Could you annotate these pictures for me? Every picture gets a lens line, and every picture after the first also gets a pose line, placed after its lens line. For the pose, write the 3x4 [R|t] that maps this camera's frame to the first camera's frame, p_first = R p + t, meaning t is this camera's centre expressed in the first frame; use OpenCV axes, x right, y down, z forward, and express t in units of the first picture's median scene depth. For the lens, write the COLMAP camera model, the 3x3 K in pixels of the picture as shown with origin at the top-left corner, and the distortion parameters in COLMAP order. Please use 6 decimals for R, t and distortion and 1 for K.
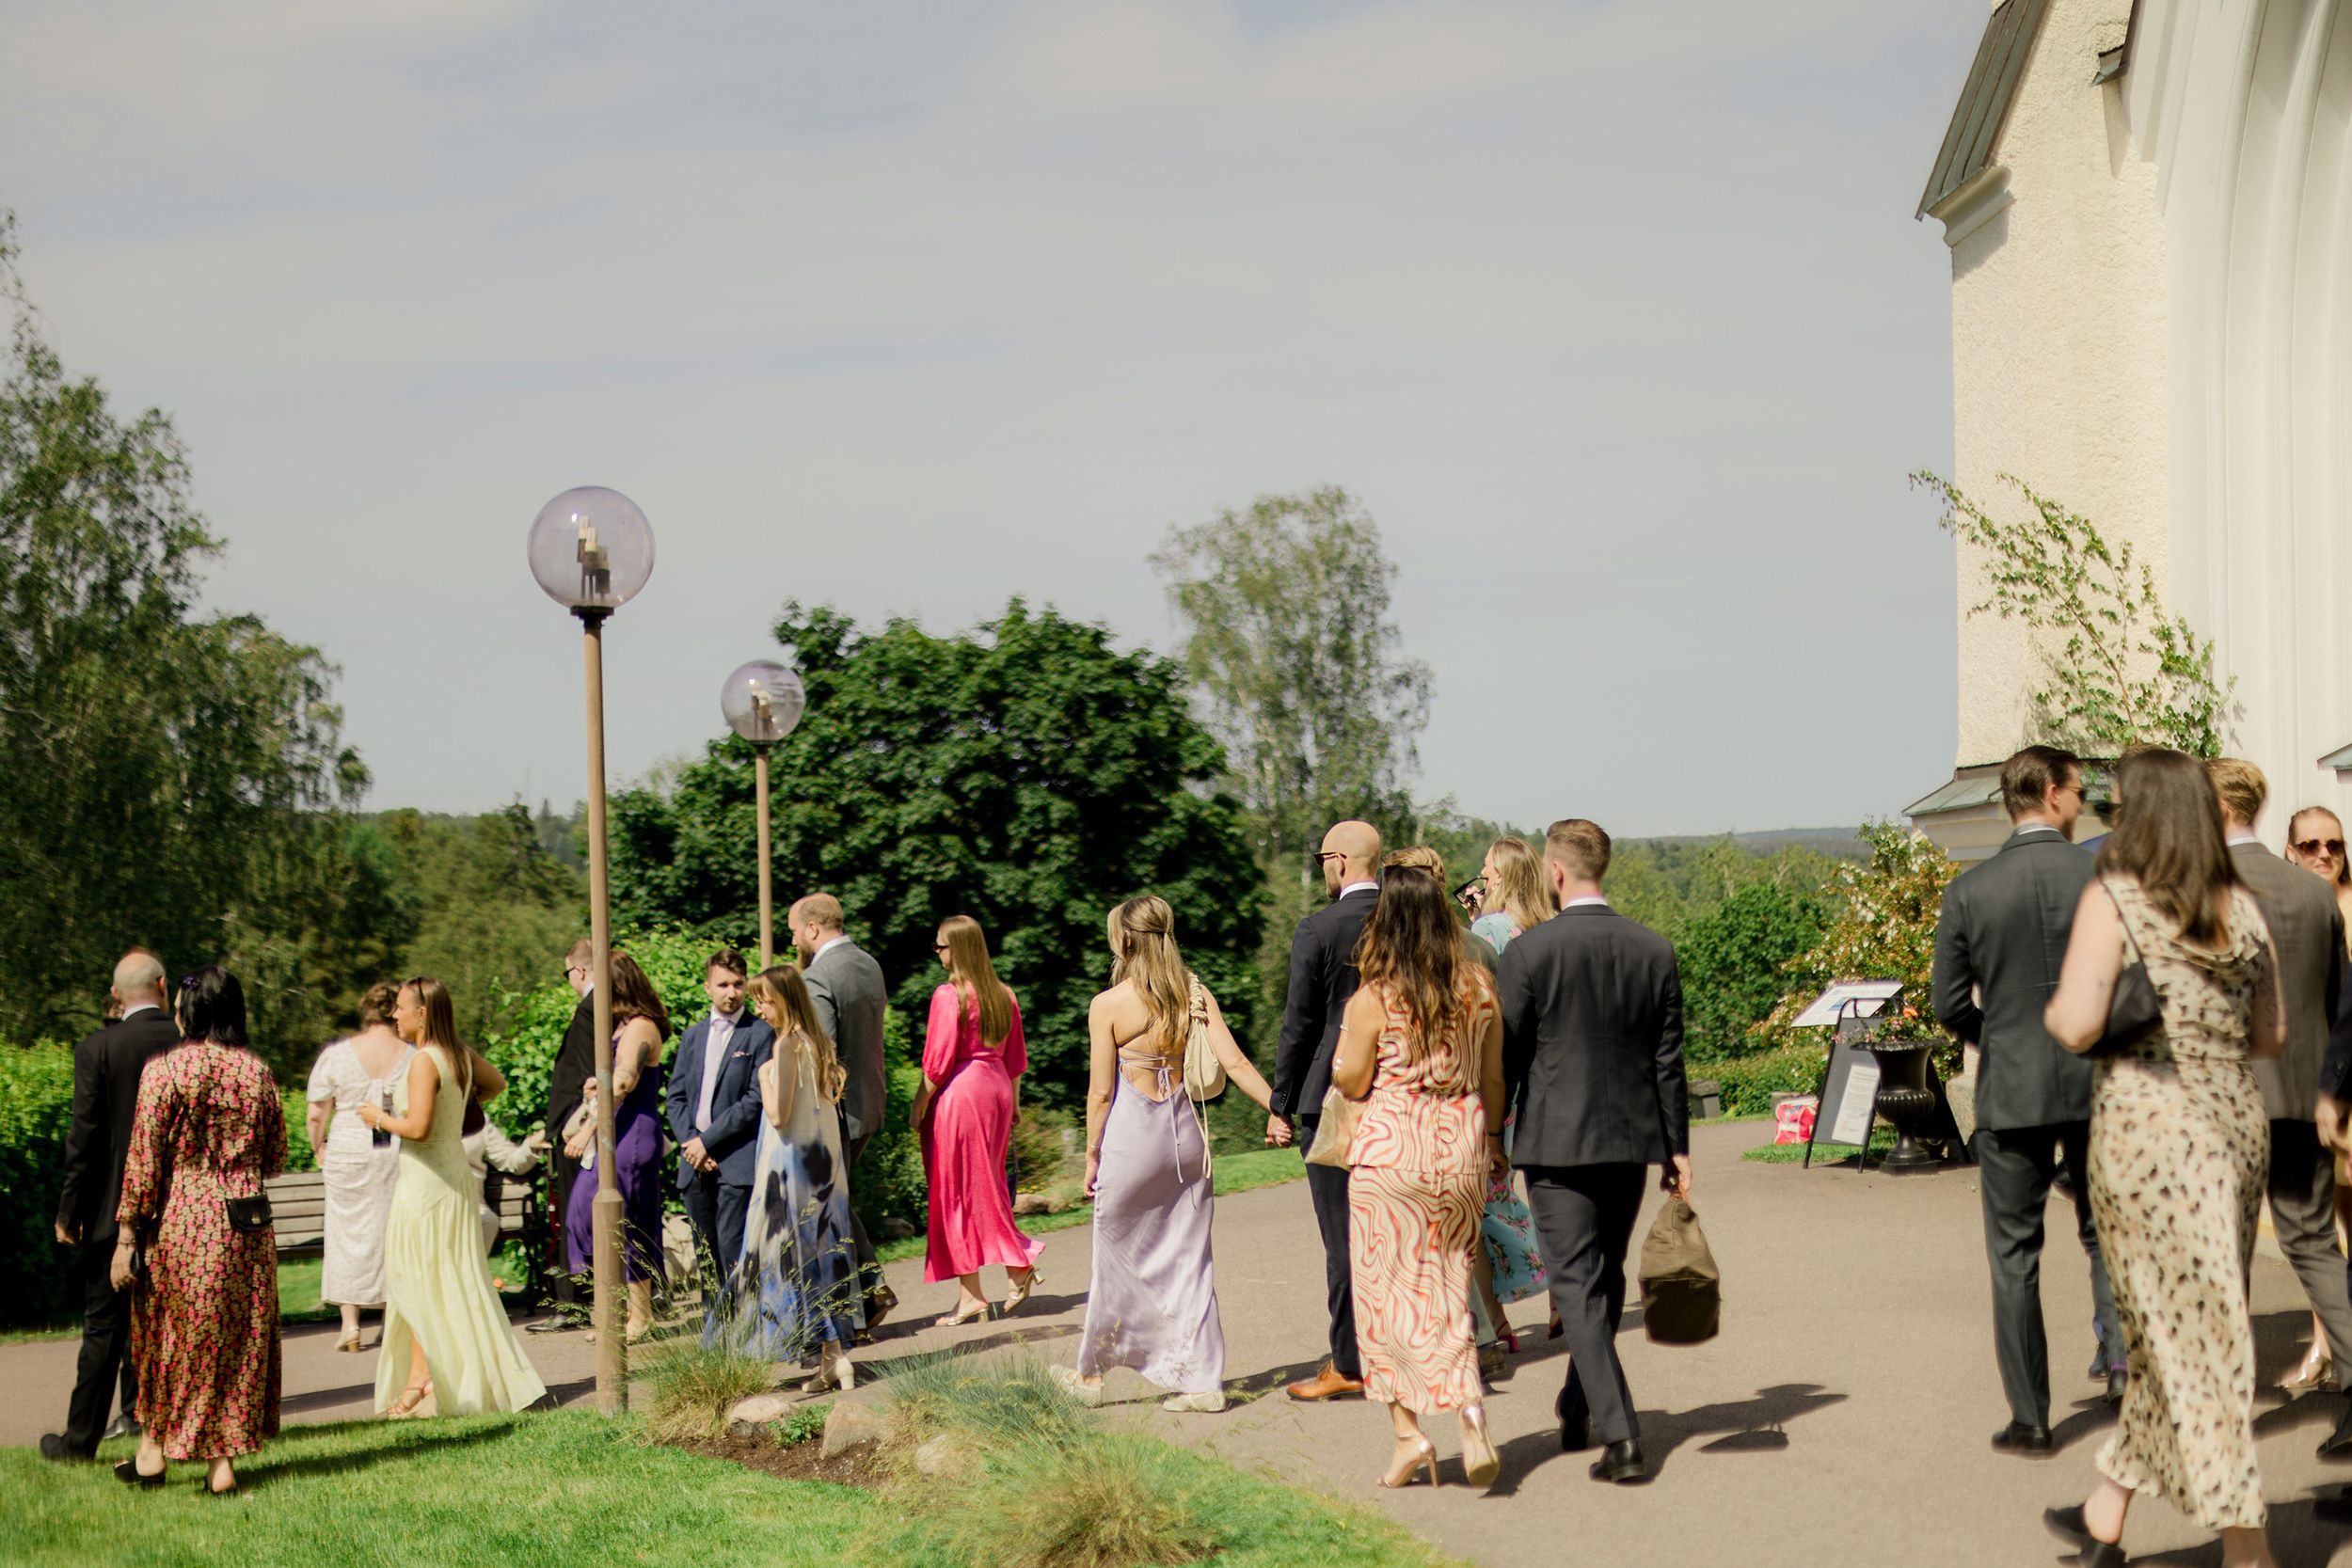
lens RADIAL K [[3391.1, 0, 1176.0], [0, 3391.1, 784.0], [0, 0, 1]] dist [0.011253, -0.033404]
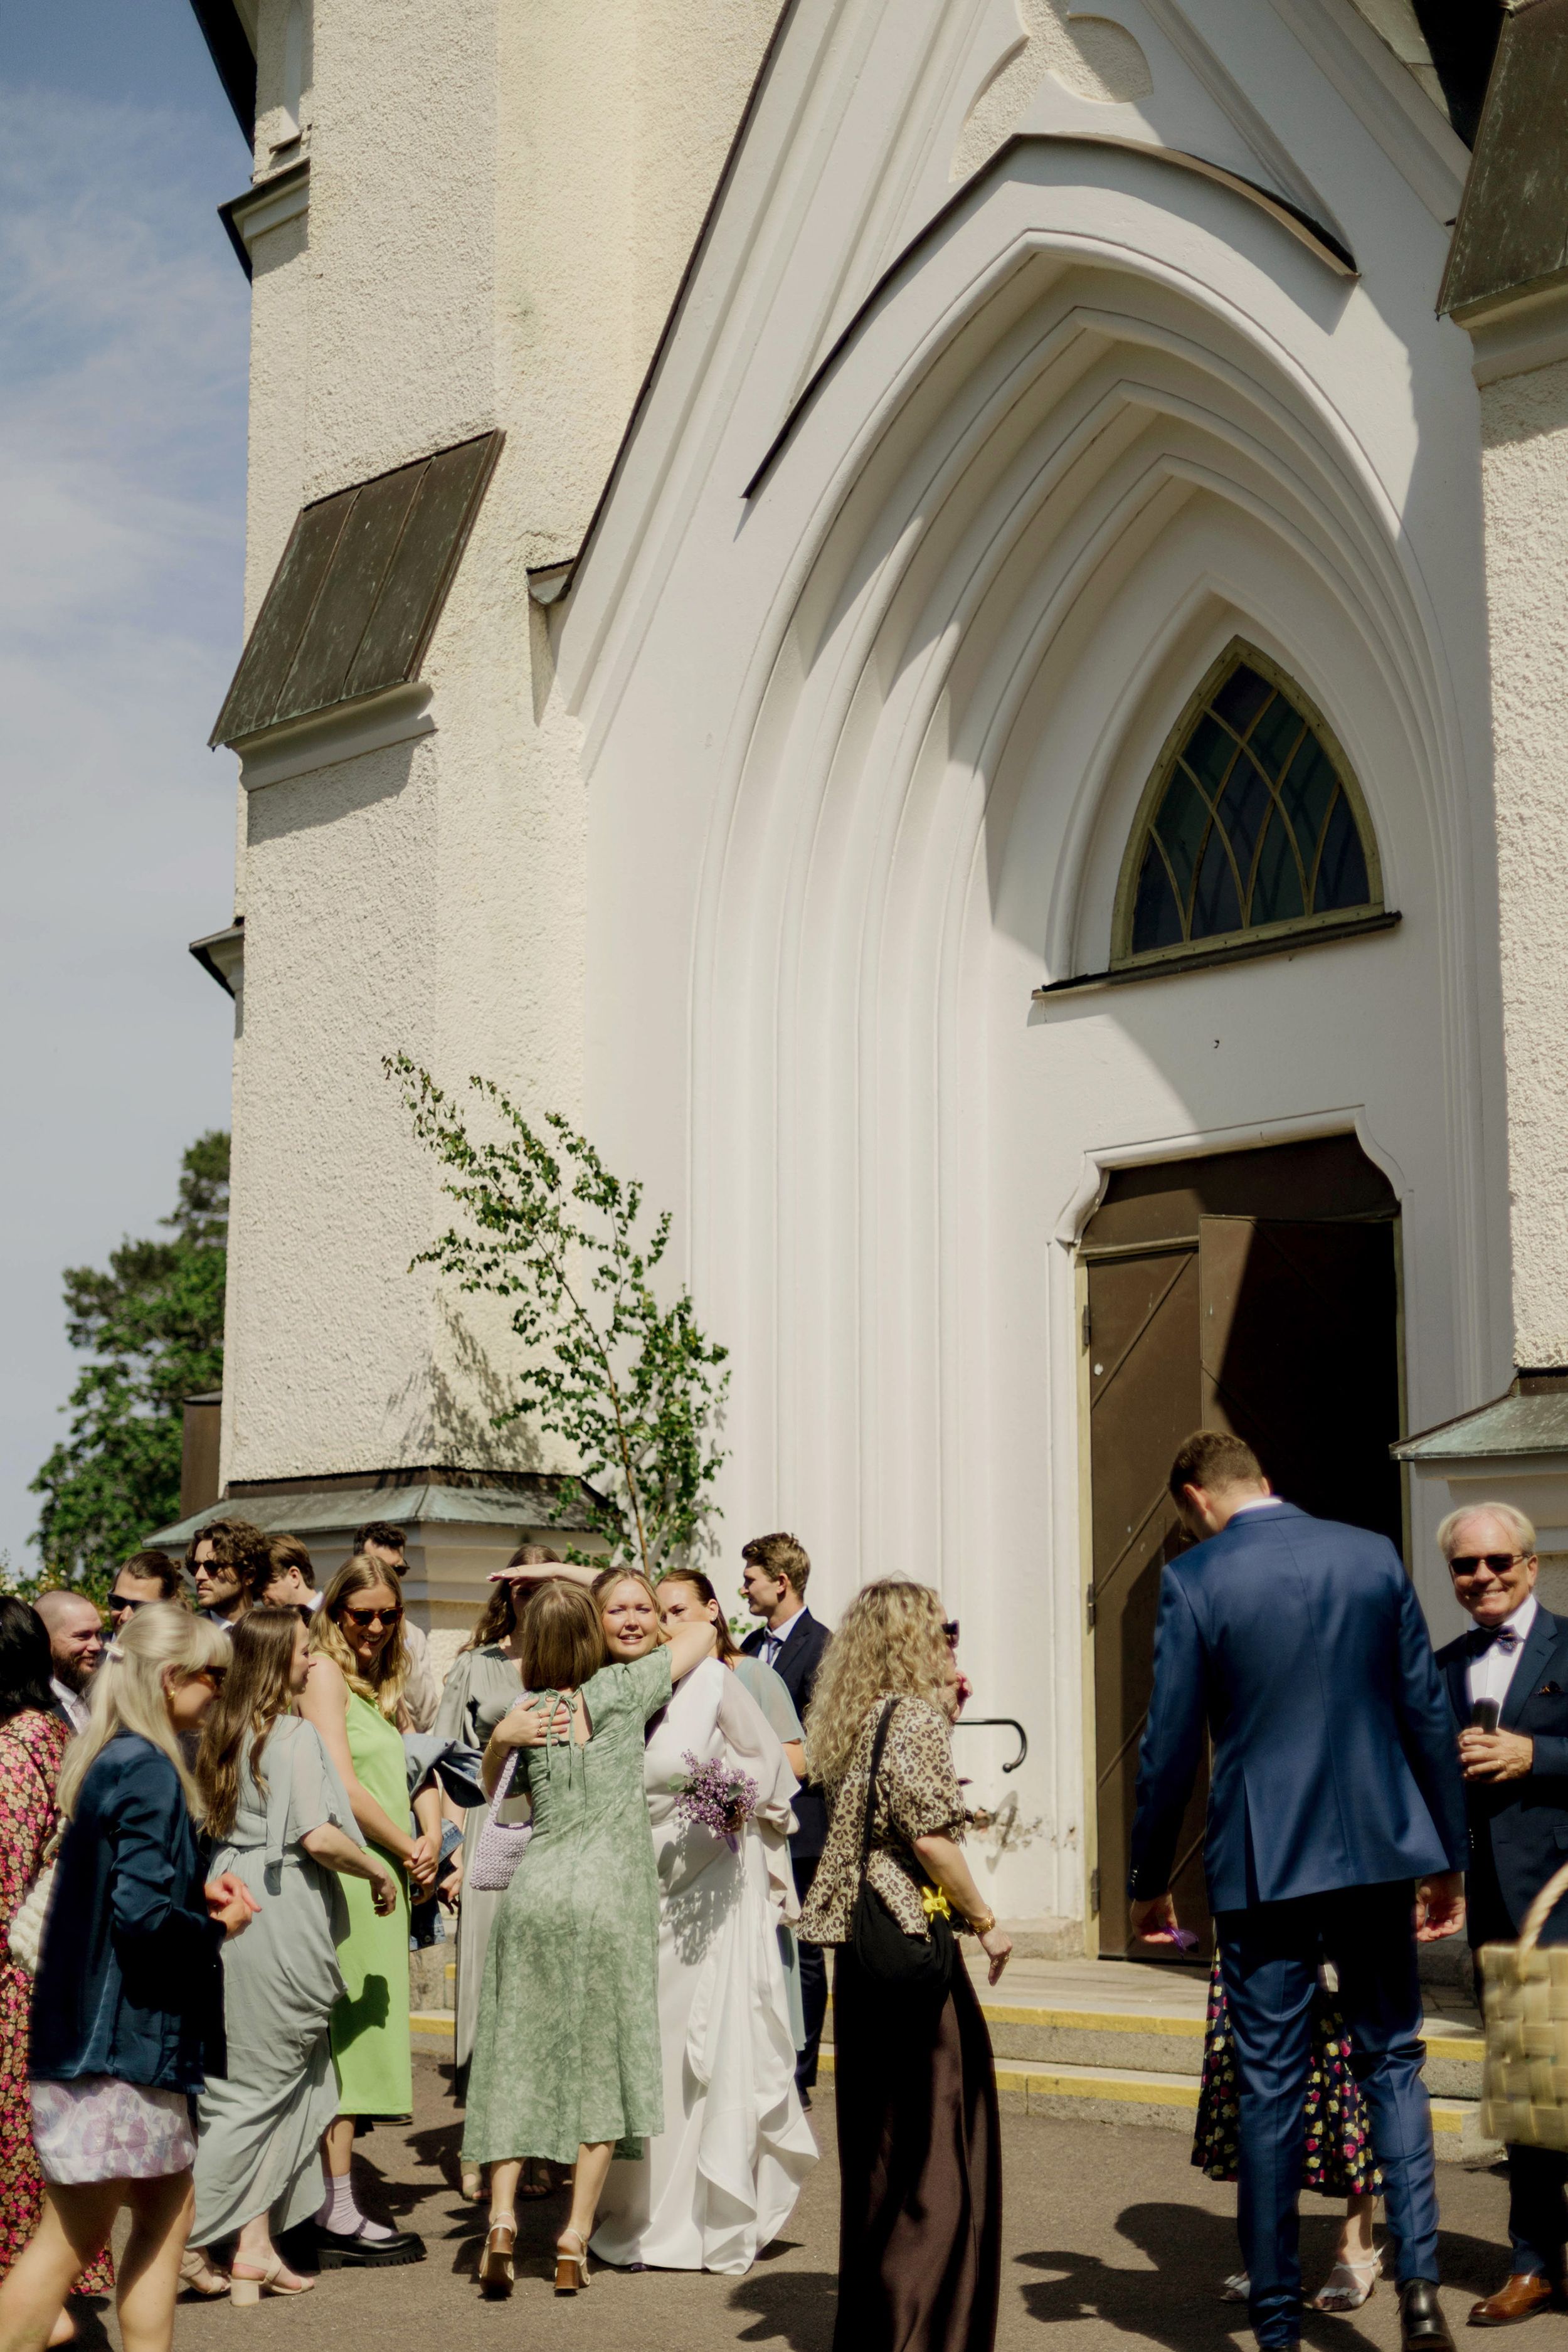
lens RADIAL K [[3391.5, 0, 784.0], [0, 3391.5, 1176.0], [0, 0, 1]] dist [0.011253, -0.033404]
pose [[0.674014, 0.103243, 0.731468, -0.247298], [0.003122, 0.989778, -0.142580, 0.035454], [-0.738712, 0.098385, 0.666803, 0.447661]]
